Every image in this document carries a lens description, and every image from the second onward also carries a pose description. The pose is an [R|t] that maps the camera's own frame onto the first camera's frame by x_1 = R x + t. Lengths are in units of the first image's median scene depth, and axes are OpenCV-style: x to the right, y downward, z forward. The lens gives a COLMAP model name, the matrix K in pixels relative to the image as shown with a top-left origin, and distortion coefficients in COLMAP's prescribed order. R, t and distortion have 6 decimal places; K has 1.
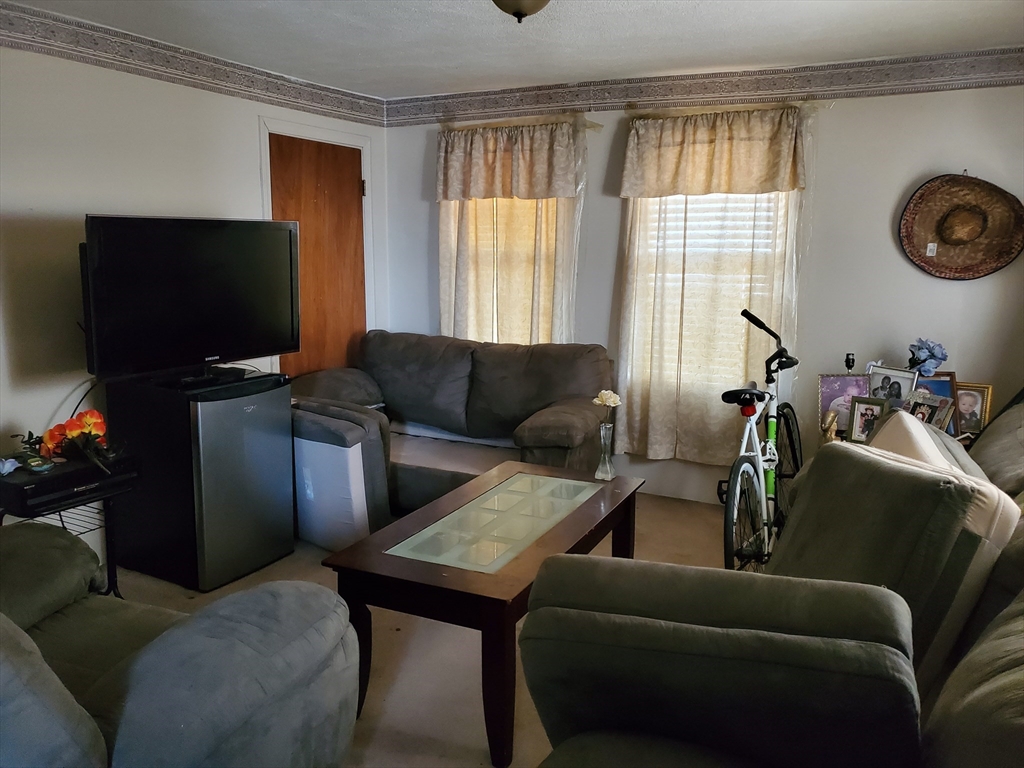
lens RADIAL K [[780.0, 0, 494.9], [0, 780.0, 366.0], [0, 0, 1]] dist [0.021916, -0.002997]
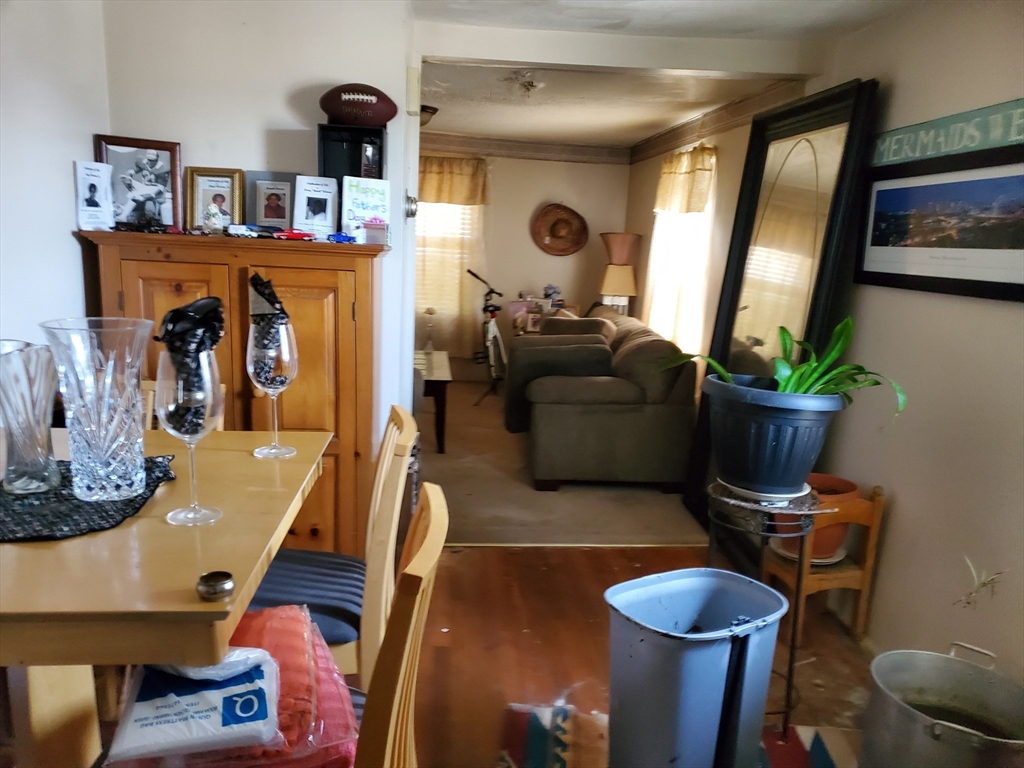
lens RADIAL K [[780.0, 0, 512.5], [0, 780.0, 386.3], [0, 0, 1]] dist [0.021916, -0.002997]
pose [[0.839634, -0.066867, 0.539021, -0.598488], [0.035864, 0.997053, 0.067823, 0.082263], [-0.541968, -0.037615, 0.839557, -0.614723]]
